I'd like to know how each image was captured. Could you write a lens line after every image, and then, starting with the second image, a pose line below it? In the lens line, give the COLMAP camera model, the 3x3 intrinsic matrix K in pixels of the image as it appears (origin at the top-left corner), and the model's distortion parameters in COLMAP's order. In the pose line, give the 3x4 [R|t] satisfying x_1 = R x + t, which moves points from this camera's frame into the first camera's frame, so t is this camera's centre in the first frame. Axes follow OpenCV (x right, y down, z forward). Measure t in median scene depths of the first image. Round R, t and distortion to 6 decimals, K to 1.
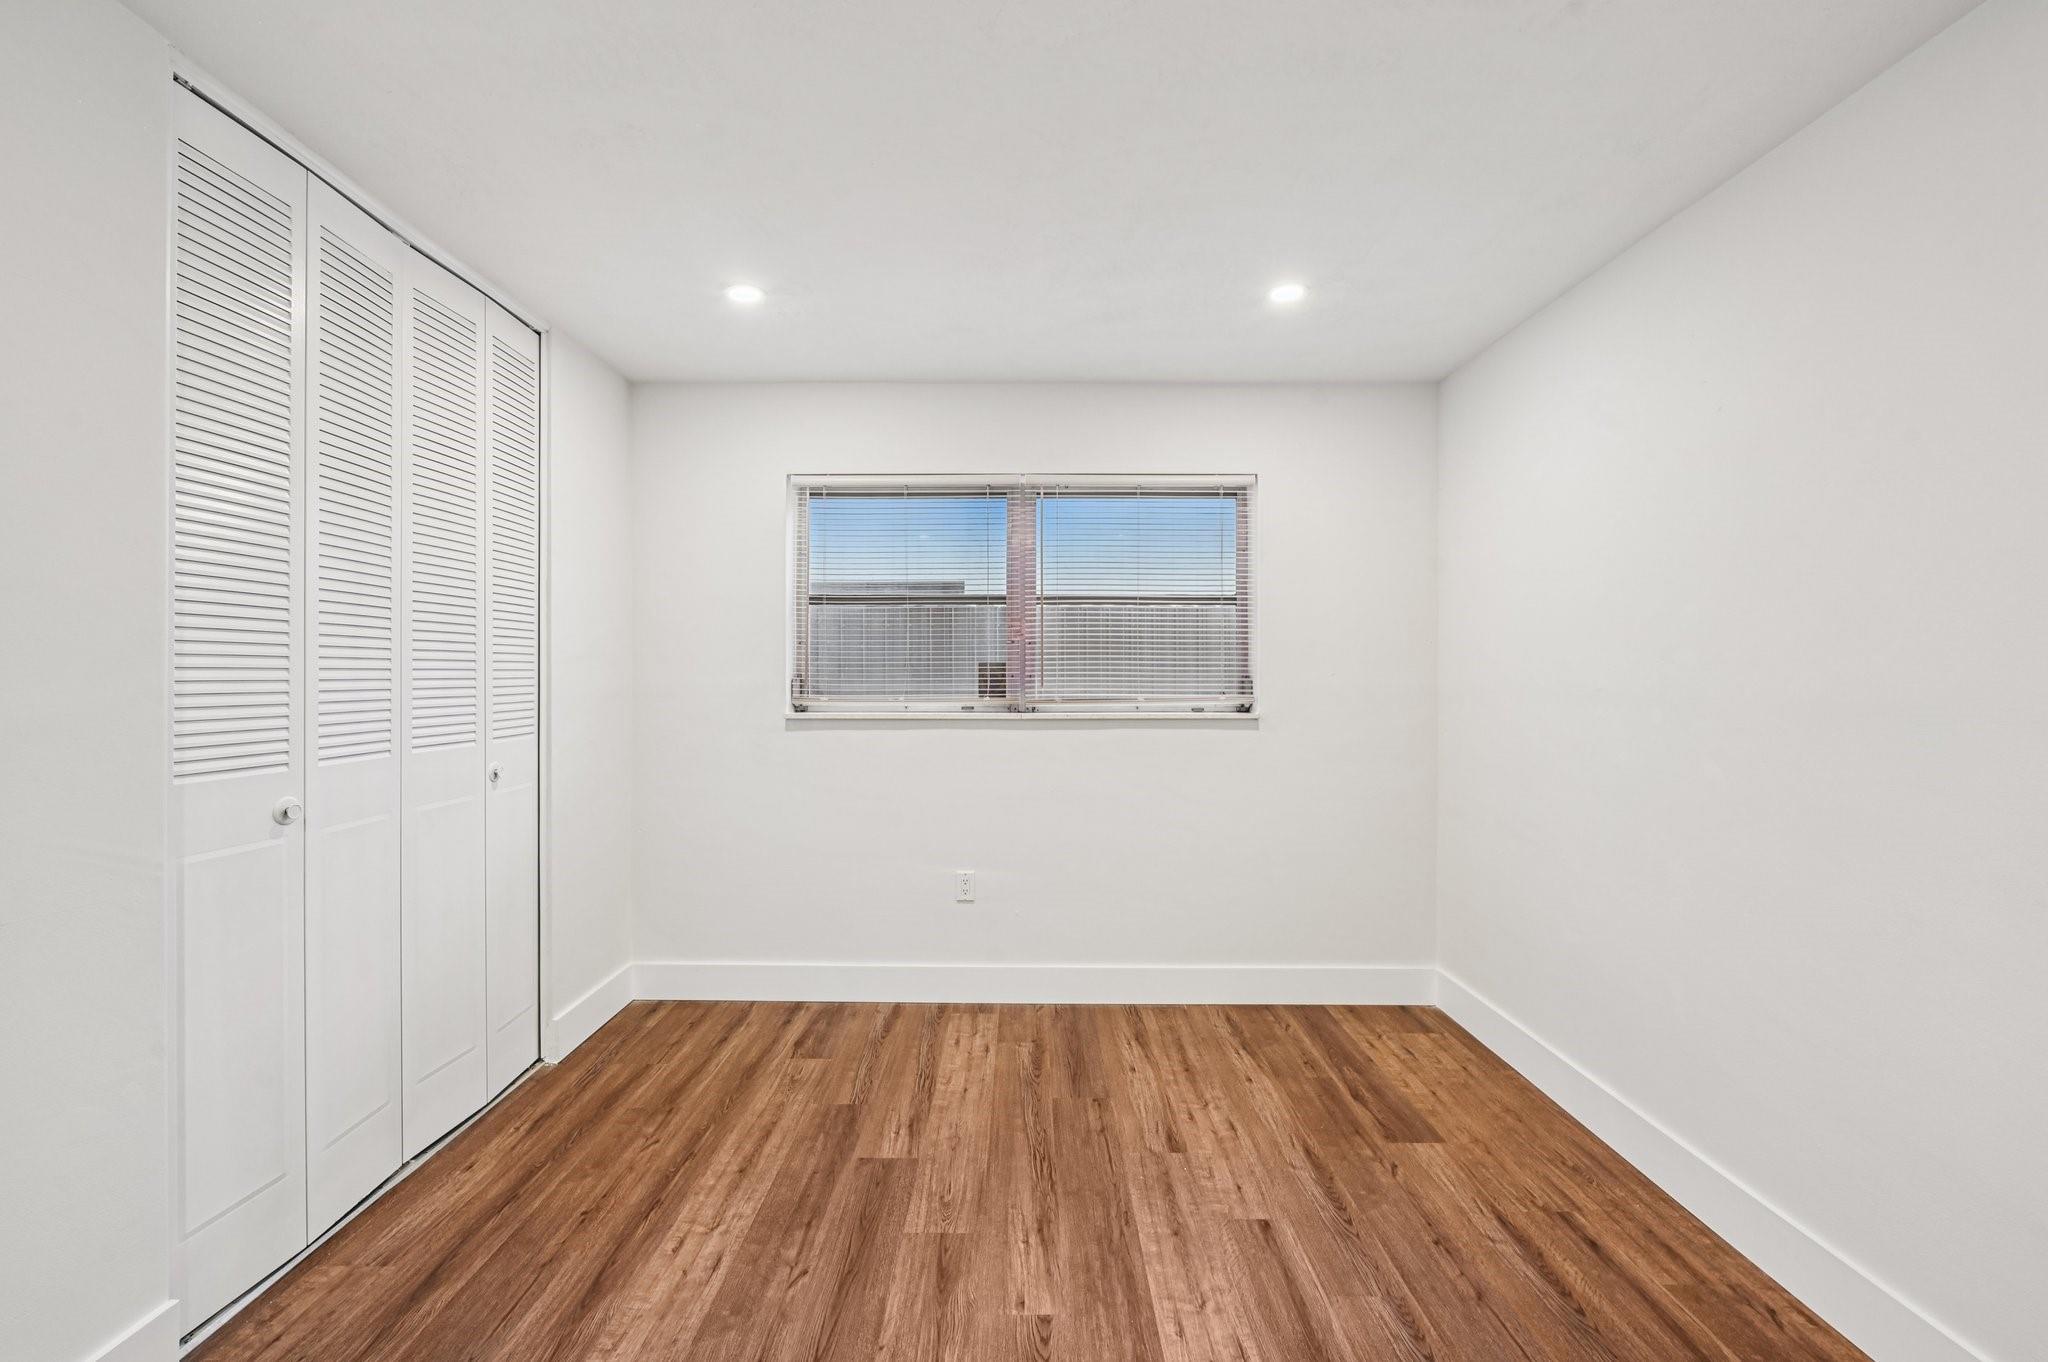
lens RADIAL K [[800.7, 0, 1020.5], [0, 800.7, 676.1], [0, 0, 1]] dist [-0.011588, -0.000056]
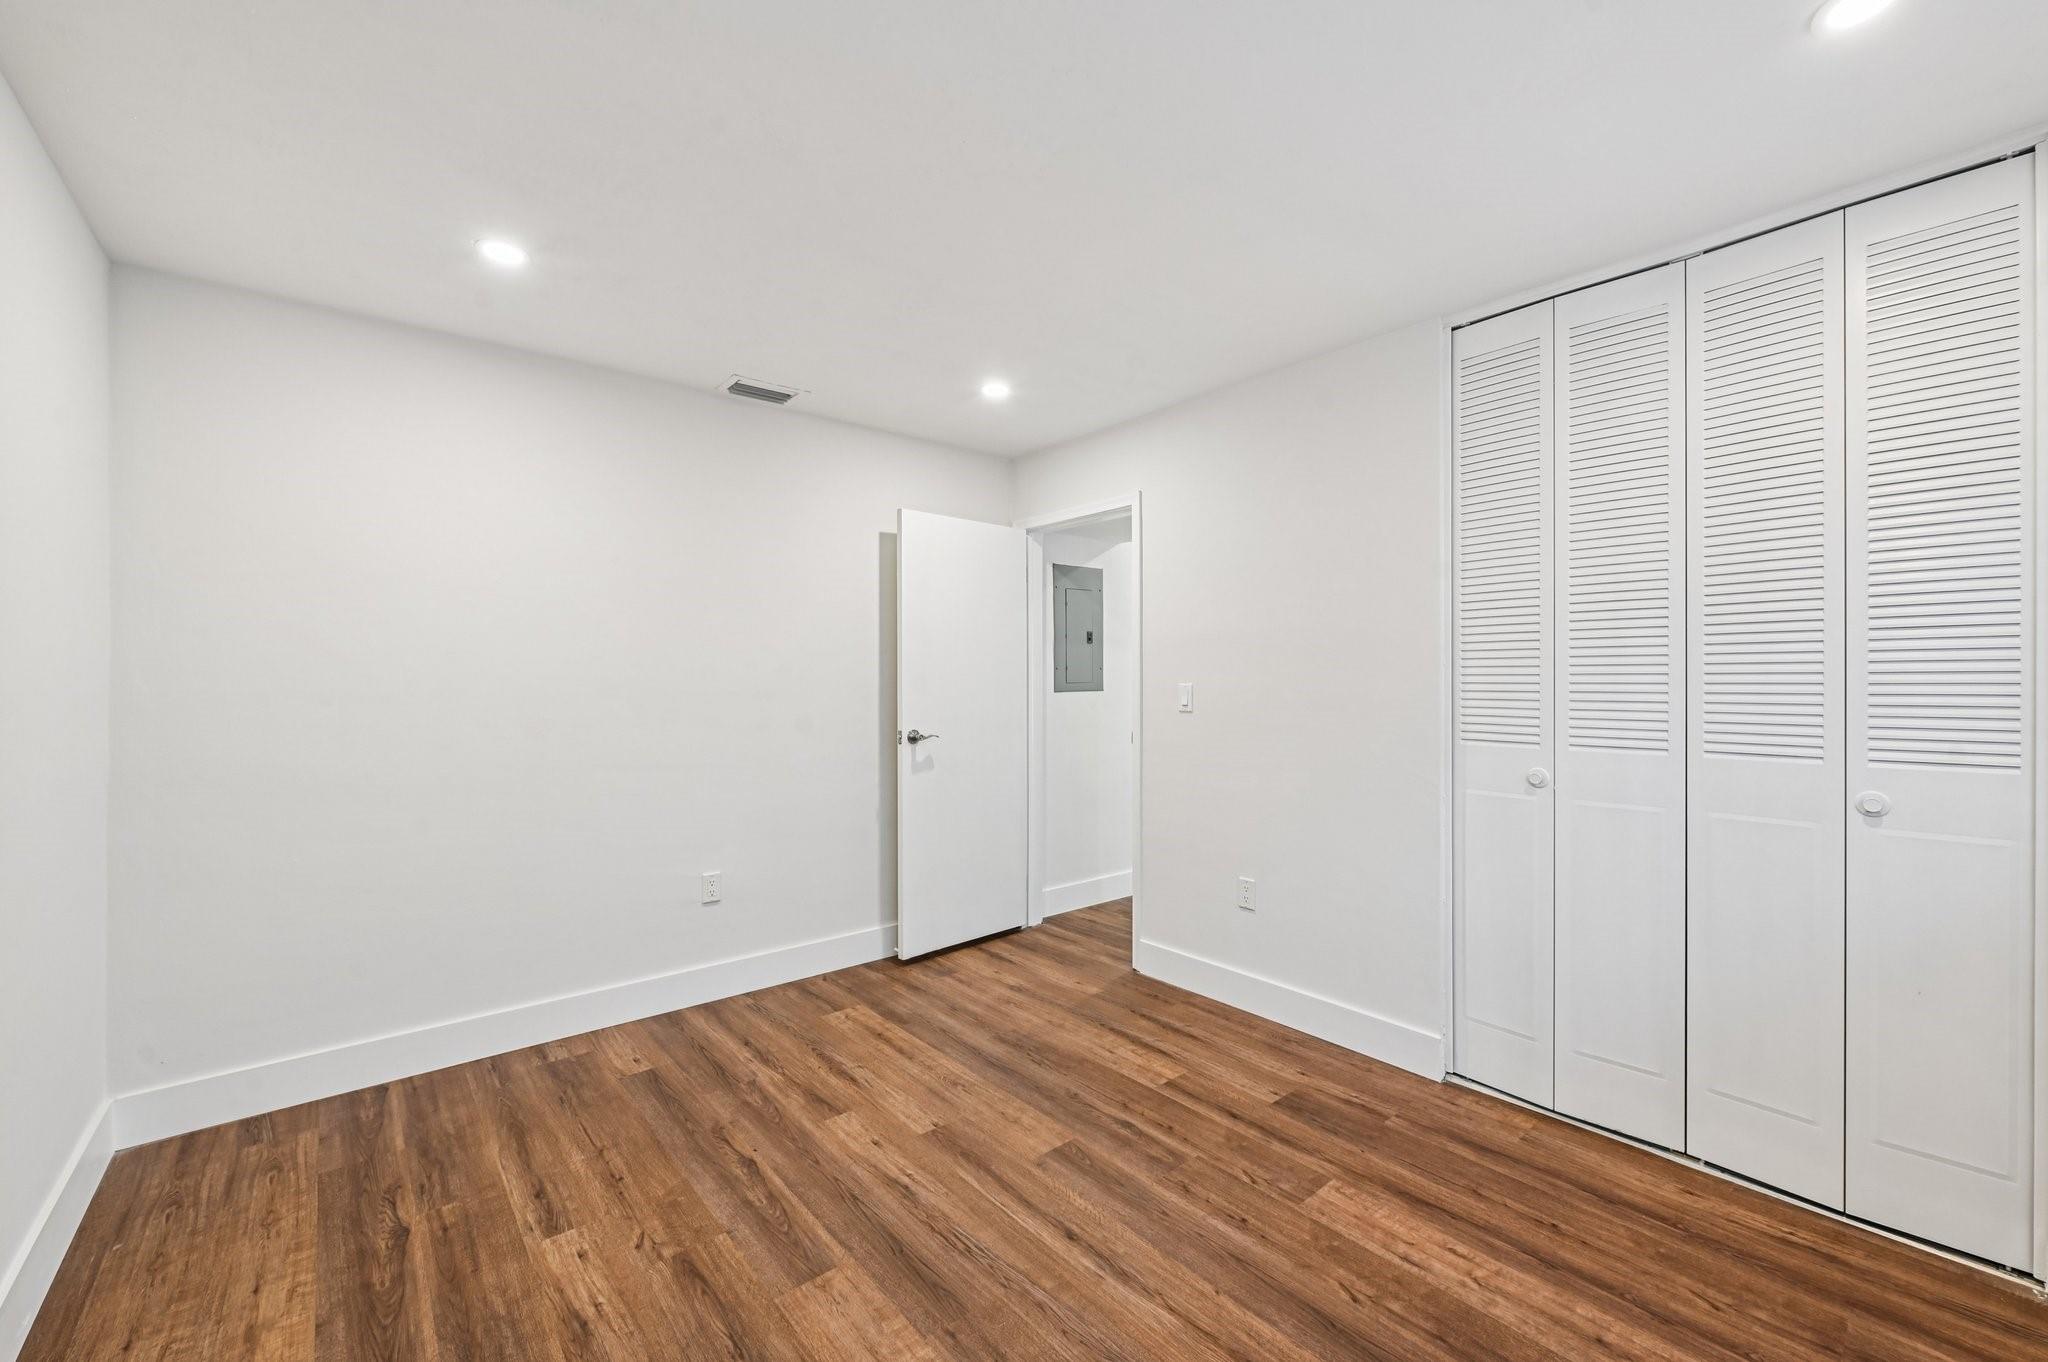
lens RADIAL K [[800.7, 0, 1020.5], [0, 800.7, 676.1], [0, 0, 1]] dist [-0.011588, -0.000056]
pose [[-0.753442, -0.002878, -0.657508, 0.479187], [-0.001943, 0.999996, -0.002151, -0.000749], [0.657512, -0.000343, -0.753444, 1.048497]]
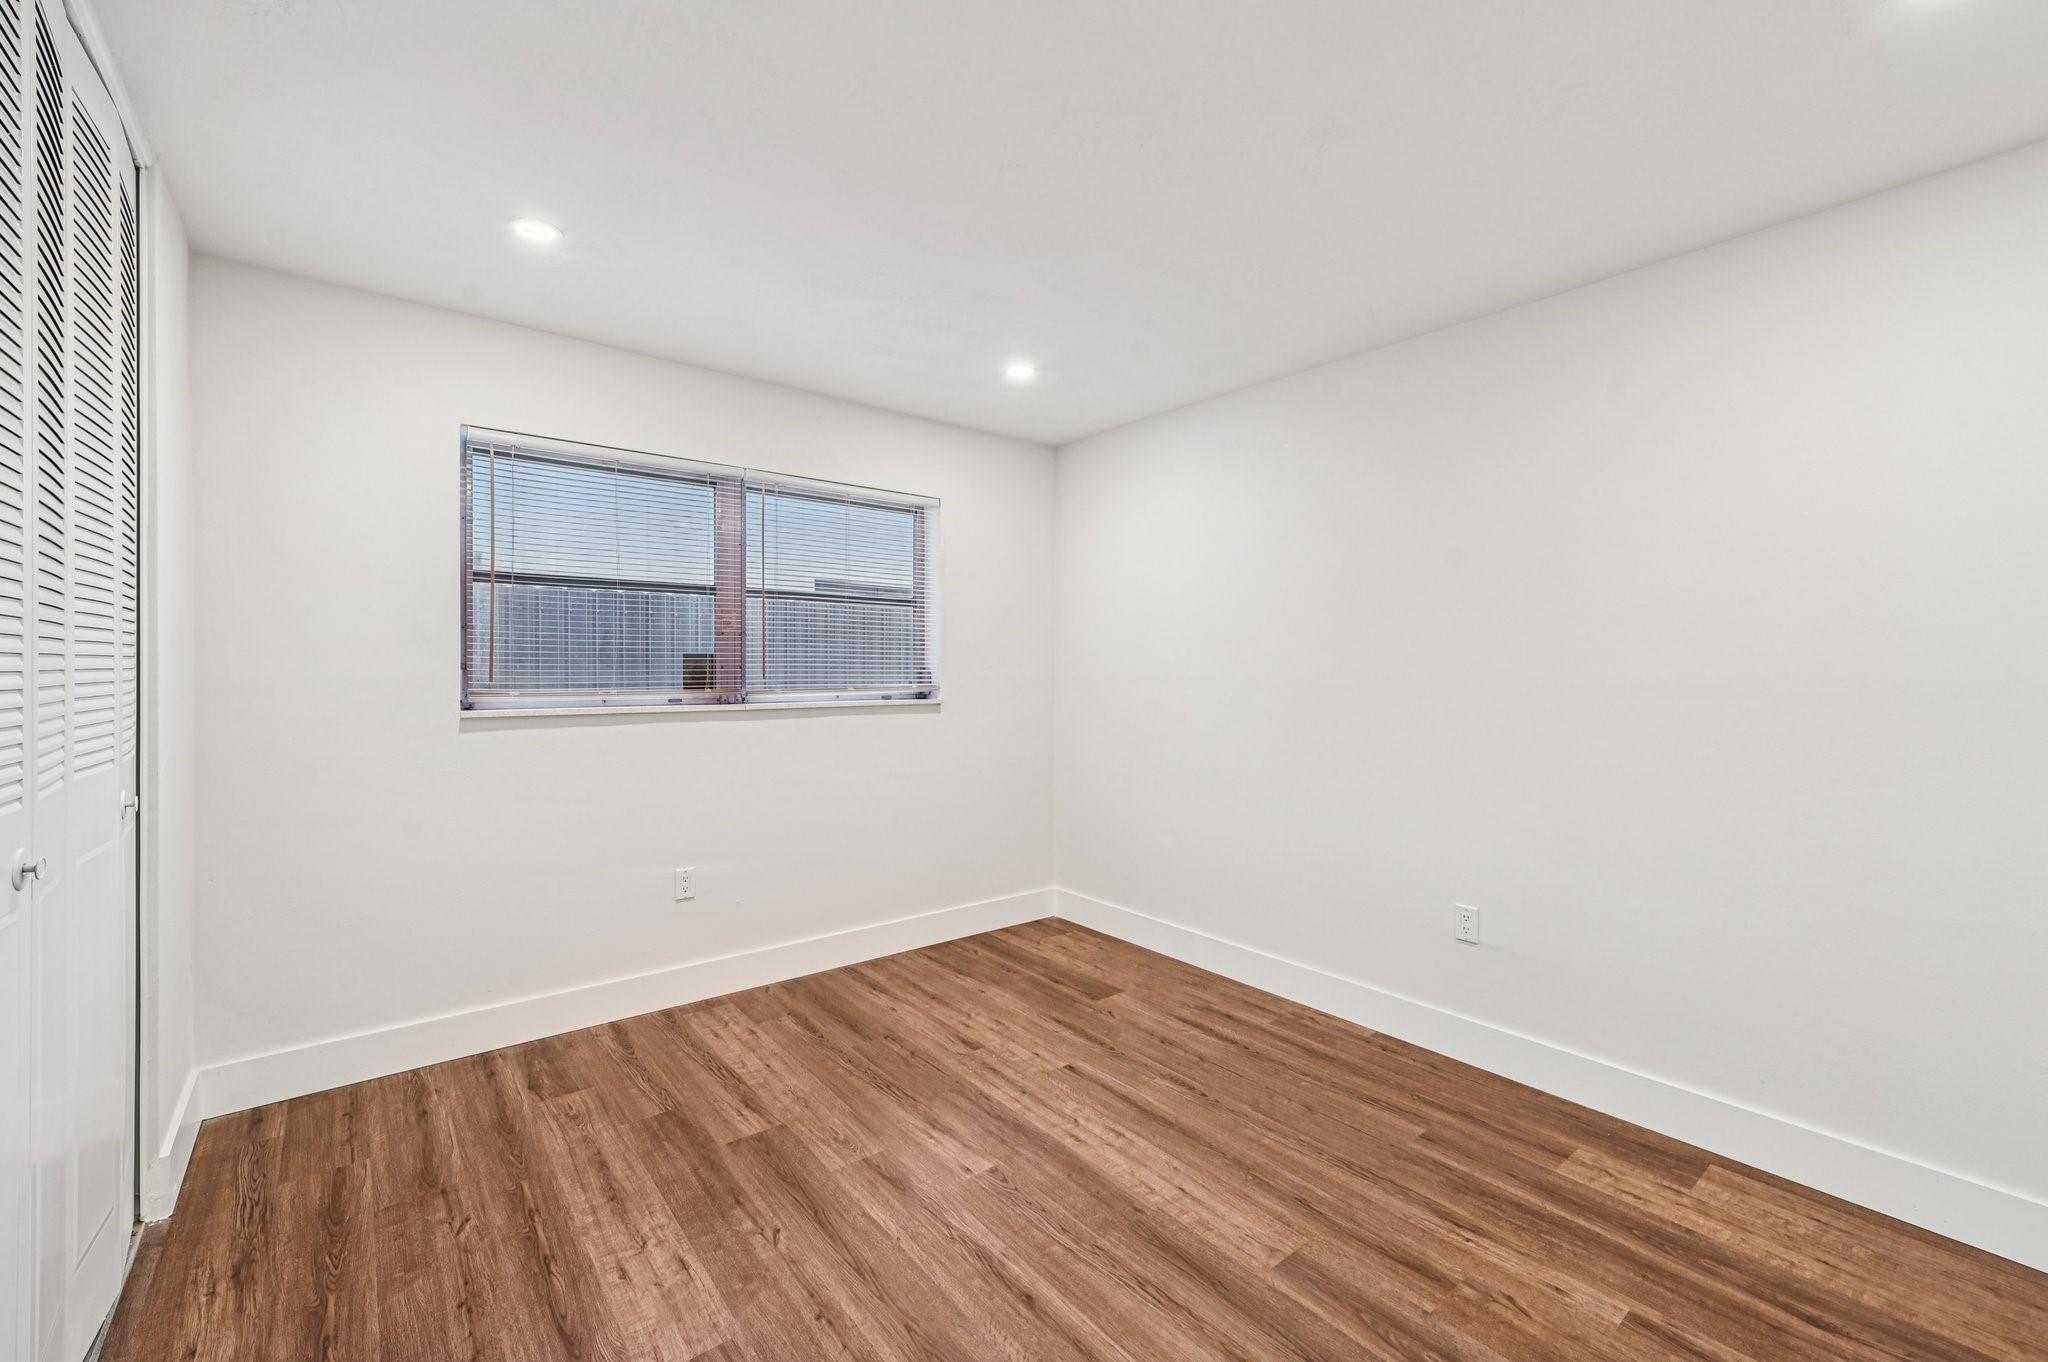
lens RADIAL K [[825.4, 0, 1003.7], [0, 825.4, 673.6], [0, 0, 1]] dist [0.001184, 0.000088]
pose [[0.784228, -0.002796, 0.620466, -0.514784], [-0.001216, 0.999981, 0.006043, 0.000990], [-0.620471, -0.005494, 0.784210, -0.032812]]
